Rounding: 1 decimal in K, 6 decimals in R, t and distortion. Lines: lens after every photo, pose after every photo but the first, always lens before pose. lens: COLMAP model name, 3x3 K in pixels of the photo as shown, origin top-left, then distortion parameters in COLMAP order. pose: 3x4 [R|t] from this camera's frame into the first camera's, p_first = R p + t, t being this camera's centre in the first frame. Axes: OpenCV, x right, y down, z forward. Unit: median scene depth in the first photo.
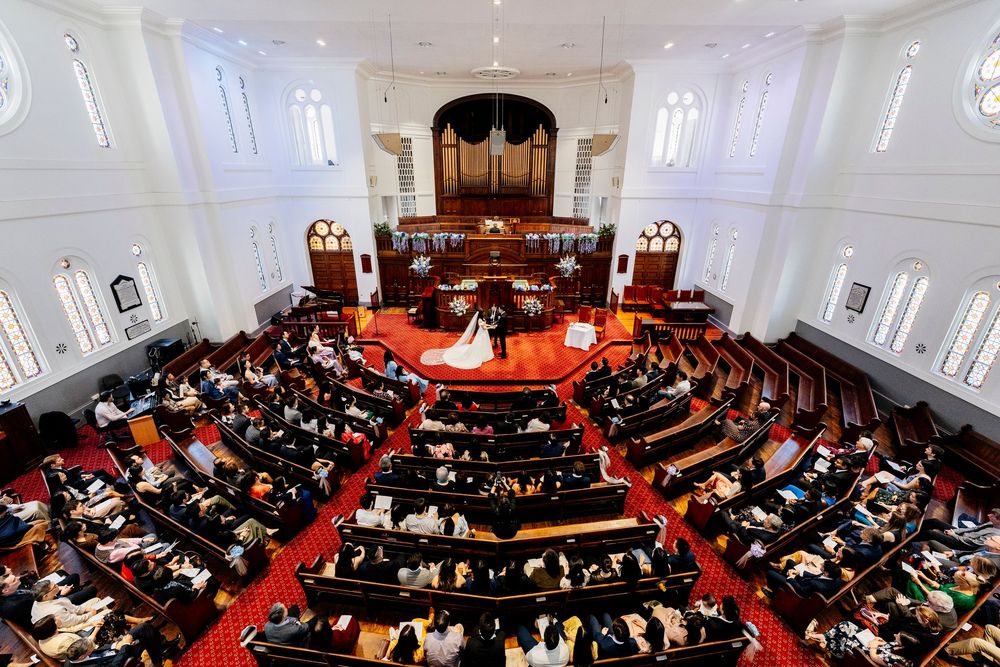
lens RADIAL K [[403.1, 0, 495.8], [0, 403.1, 334.6], [0, 0, 1]] dist [0.001849, 0.000063]
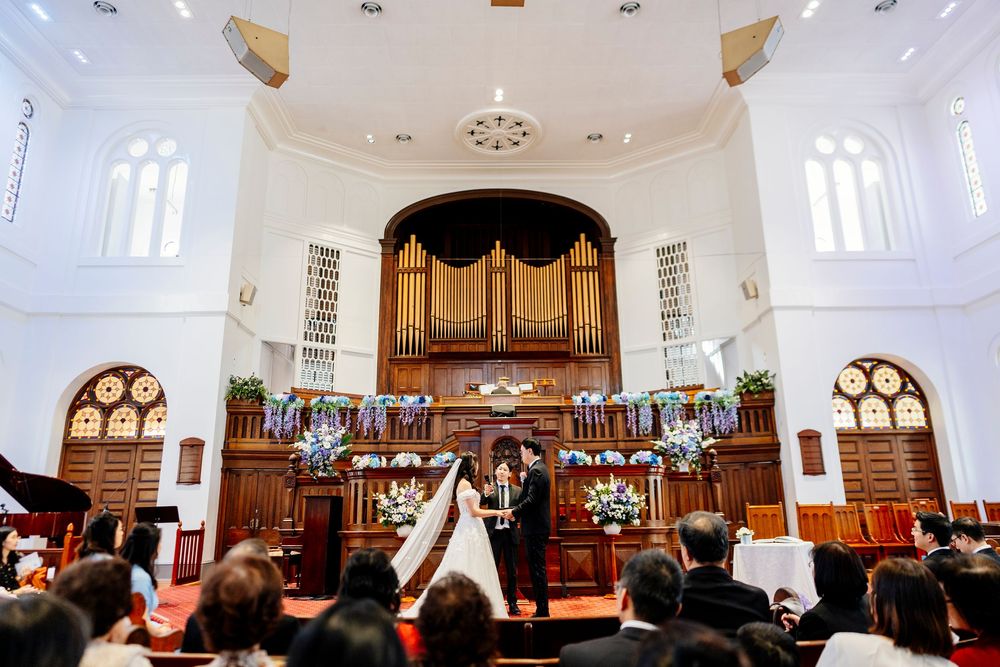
lens RADIAL K [[668.9, 0, 501.9], [0, 668.9, 333.9], [0, 0, 1]] dist [-0.004691, 0.004695]
pose [[0.999837, -0.015211, 0.009688, -0.008323], [0.017991, 0.803807, -0.594618, 0.129654], [0.001257, 0.594695, 0.803950, 0.374246]]
